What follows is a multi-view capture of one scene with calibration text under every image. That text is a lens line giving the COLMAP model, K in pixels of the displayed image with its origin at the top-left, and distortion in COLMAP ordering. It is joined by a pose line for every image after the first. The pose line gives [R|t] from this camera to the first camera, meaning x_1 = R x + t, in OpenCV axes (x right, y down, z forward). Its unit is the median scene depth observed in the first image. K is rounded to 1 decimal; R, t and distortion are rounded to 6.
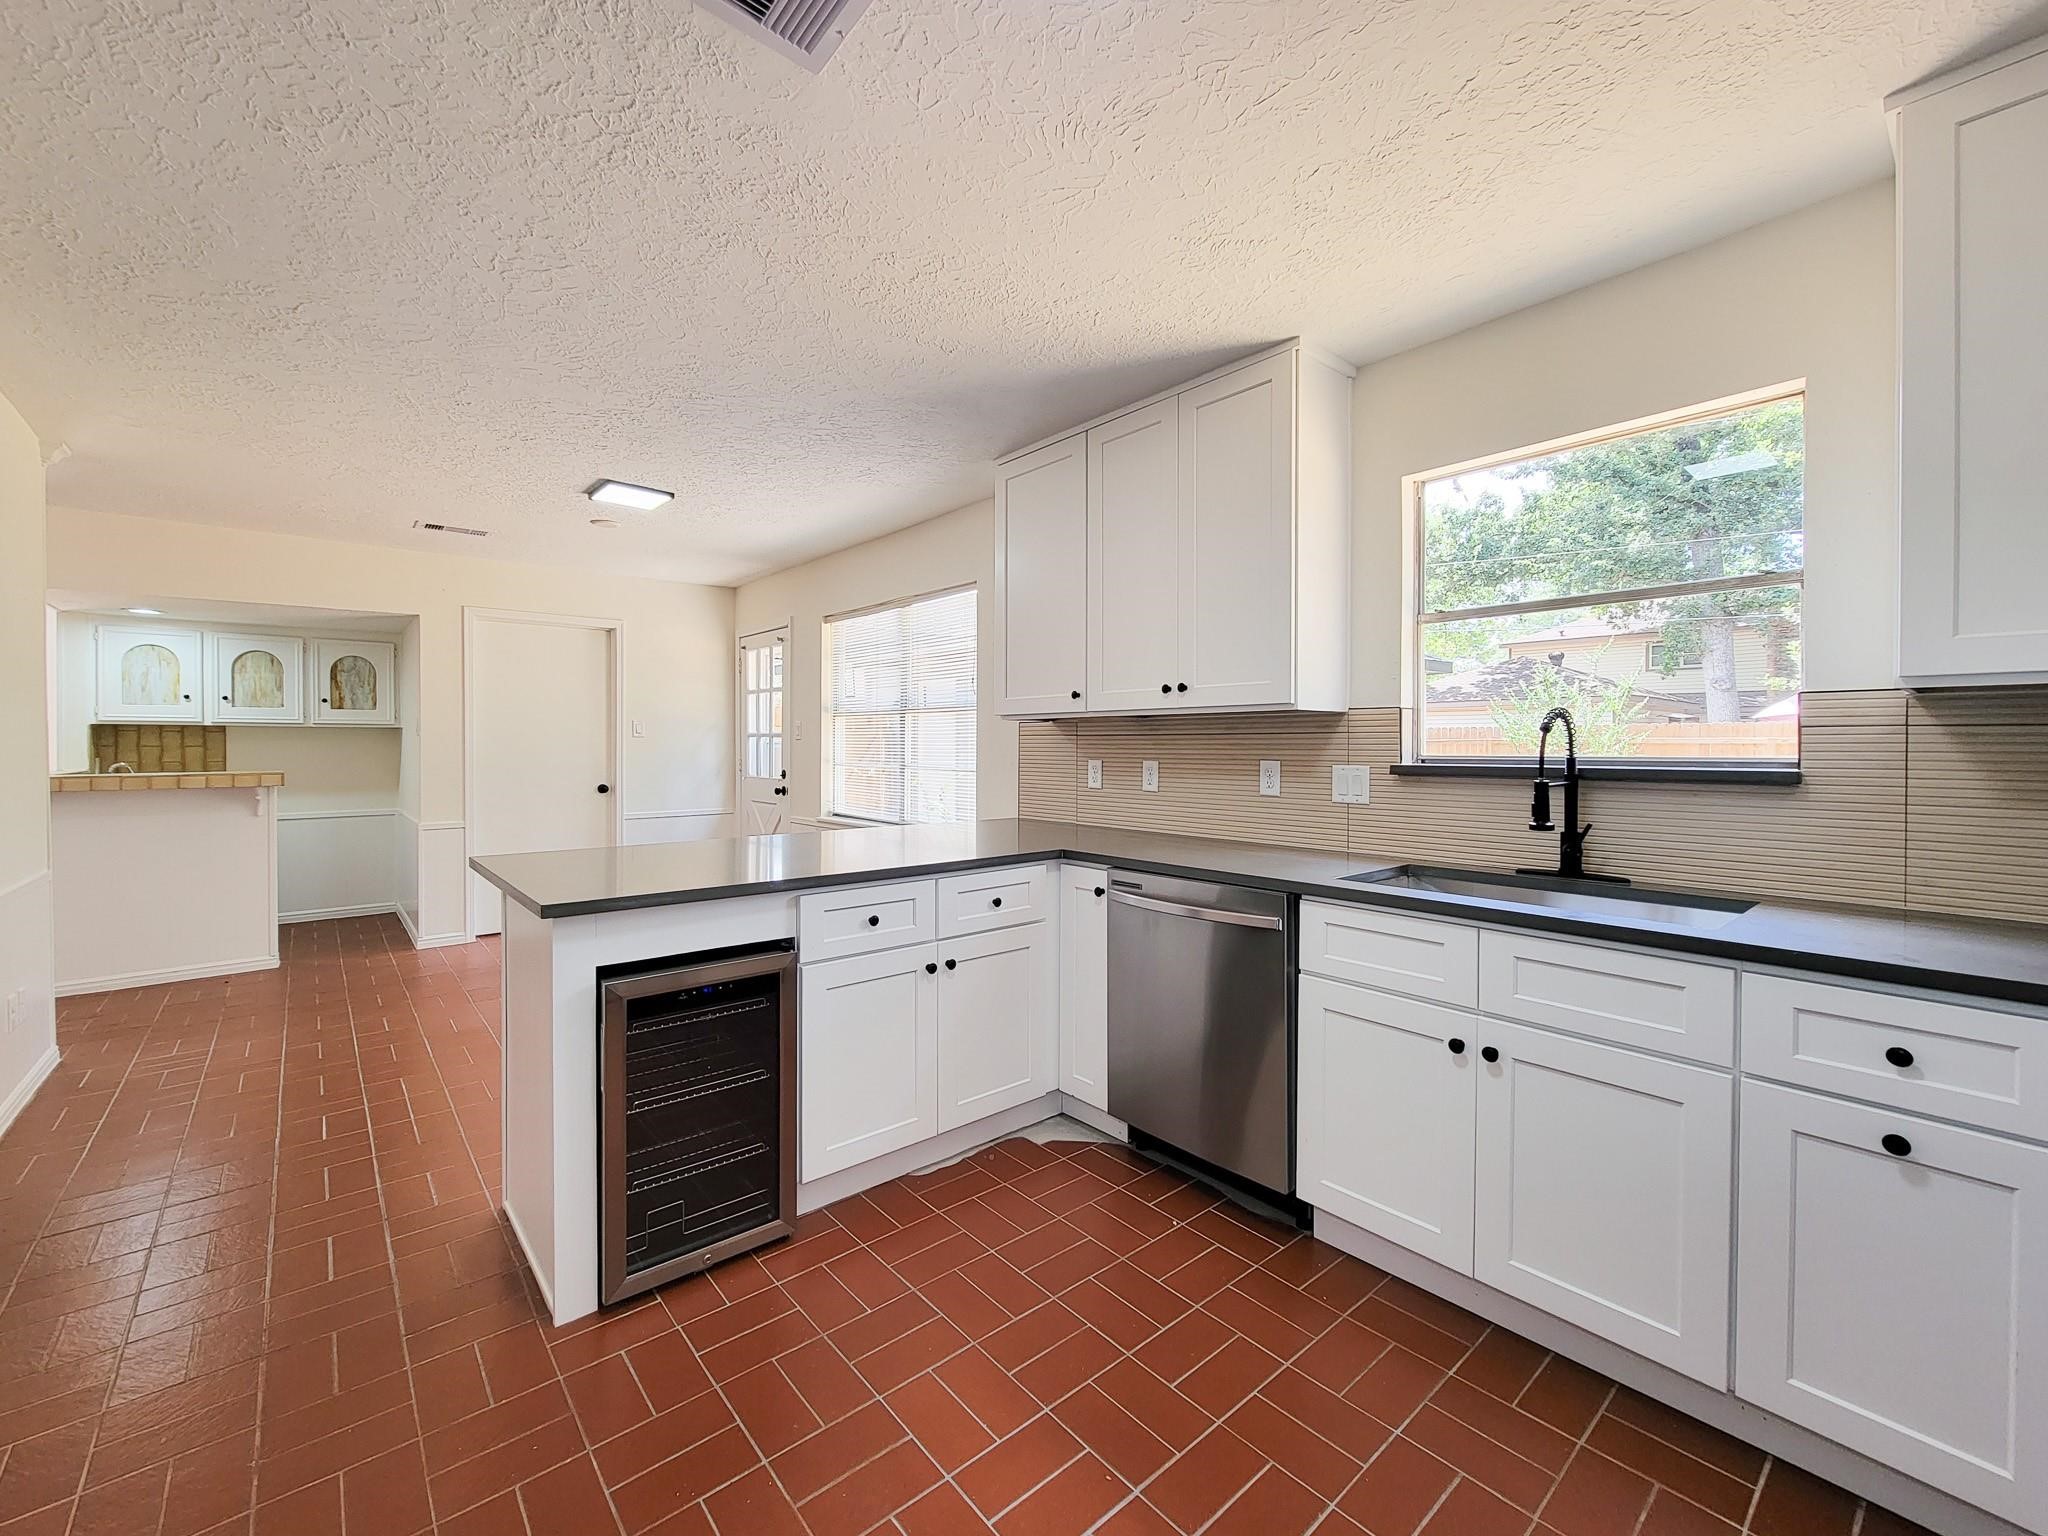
lens RADIAL K [[850.5, 0, 1026.8], [0, 850.5, 755.3], [0, 0, 1]] dist [0.000811, 0.000037]
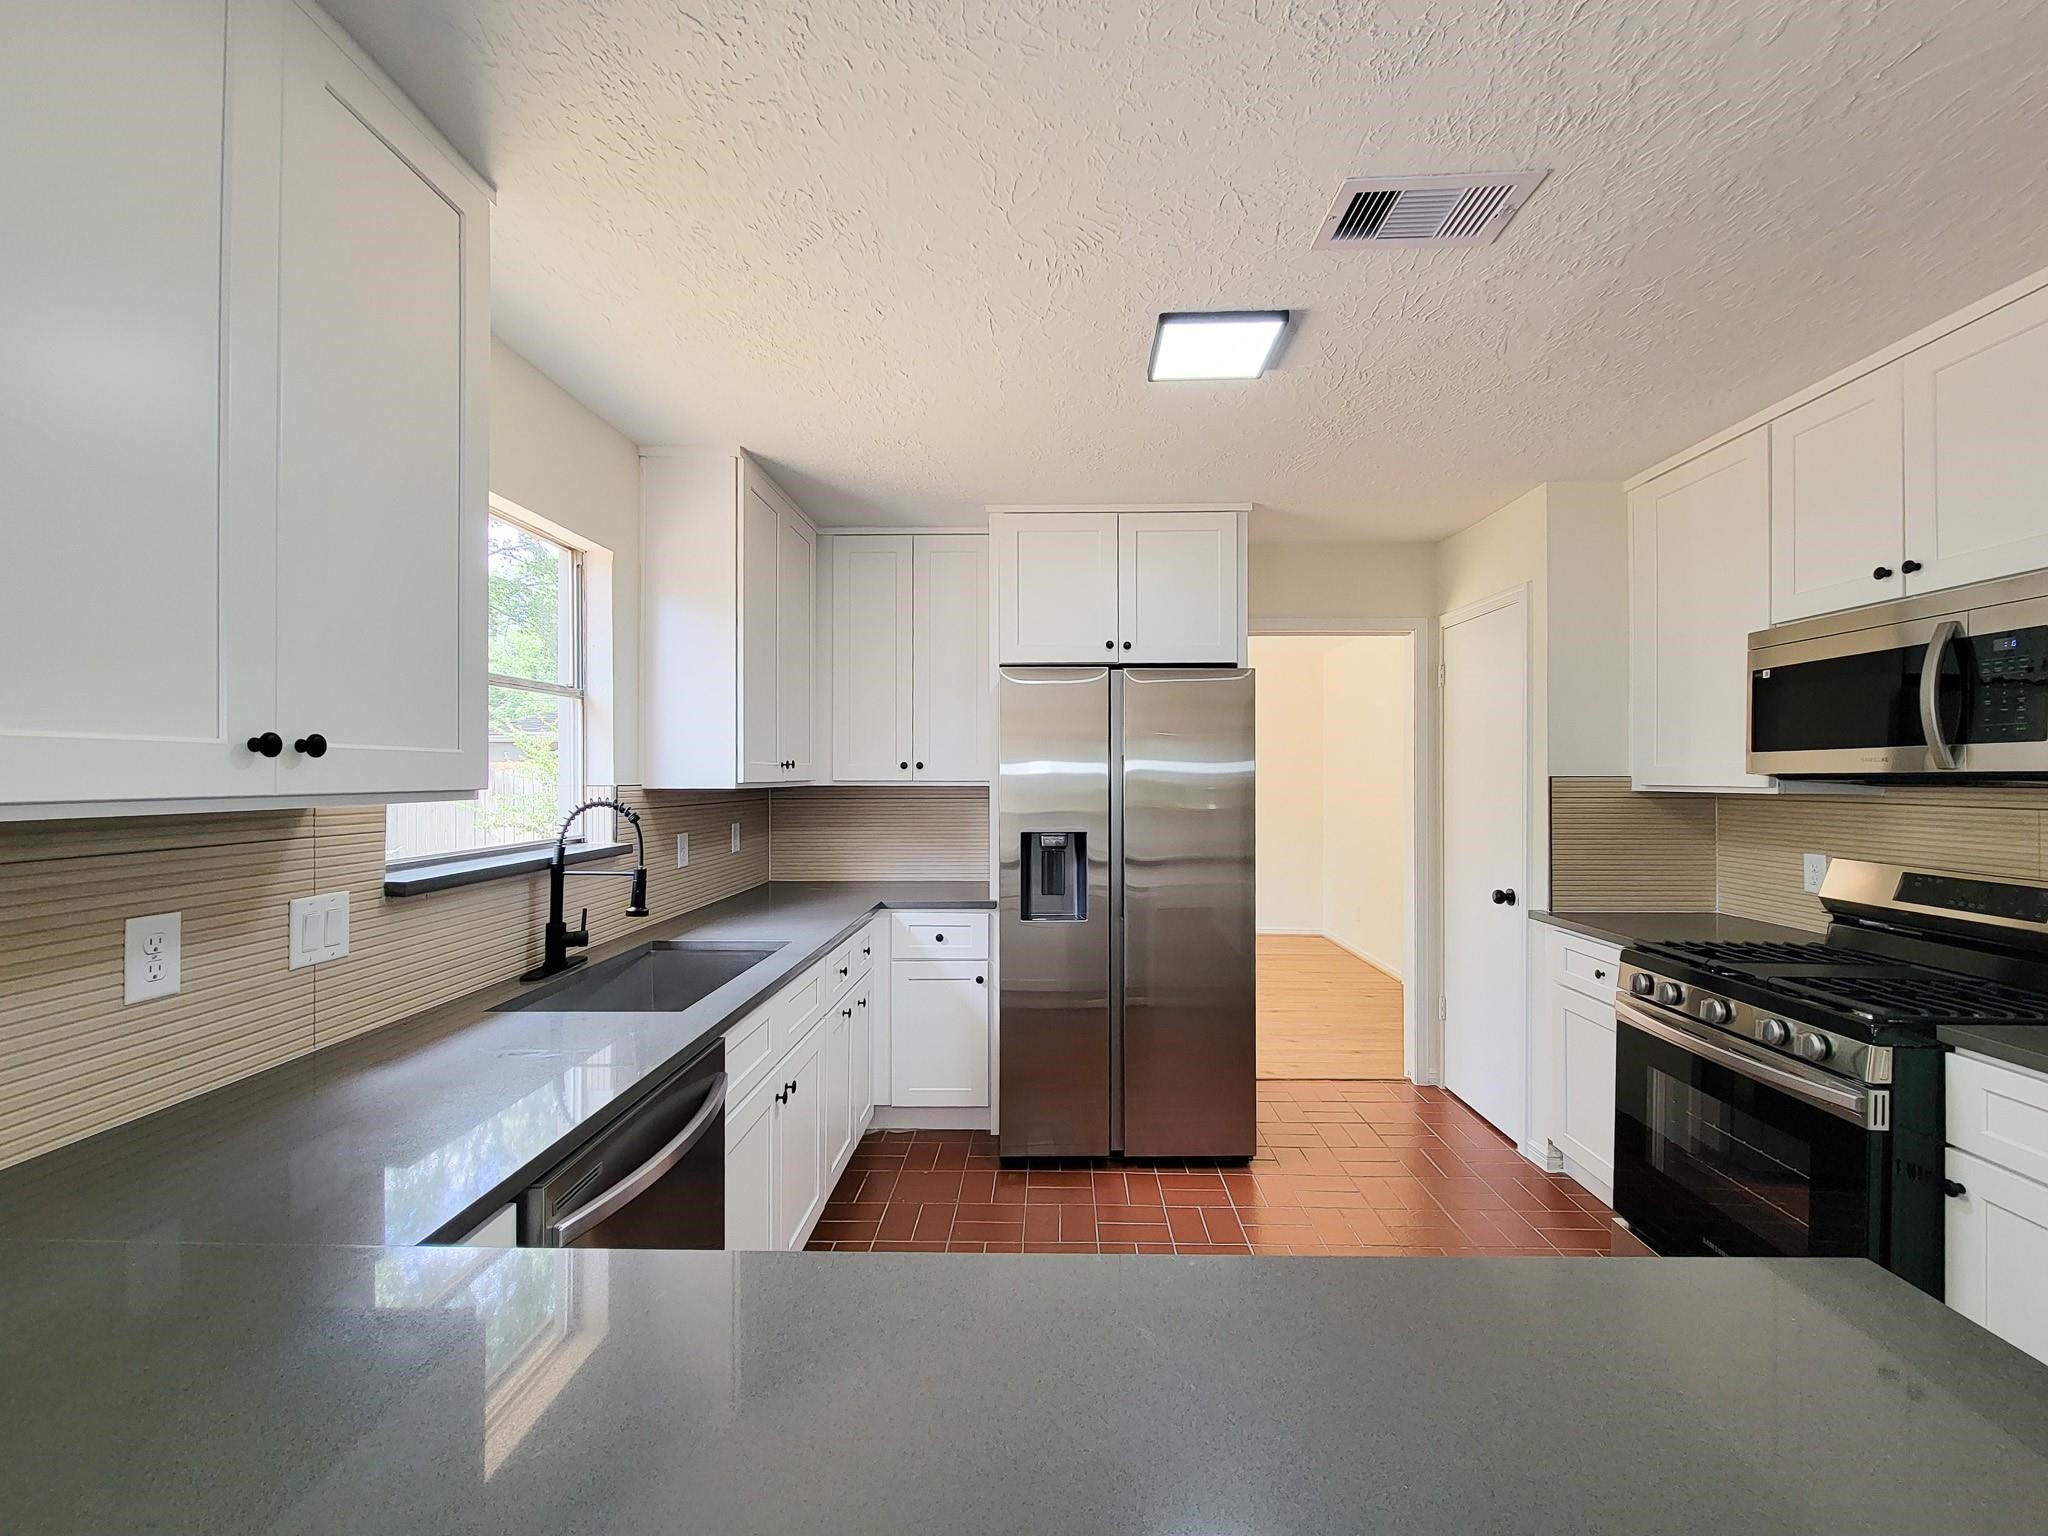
lens RADIAL K [[850.5, 0, 1029.4], [0, 850.5, 772.4], [0, 0, 1]] dist [0.000811, 0.000037]
pose [[-0.745600, 0.008443, 0.666340, -0.342521], [0.015311, 0.999873, 0.004463, -0.063797], [-0.666218, 0.013530, -0.745635, 1.091323]]
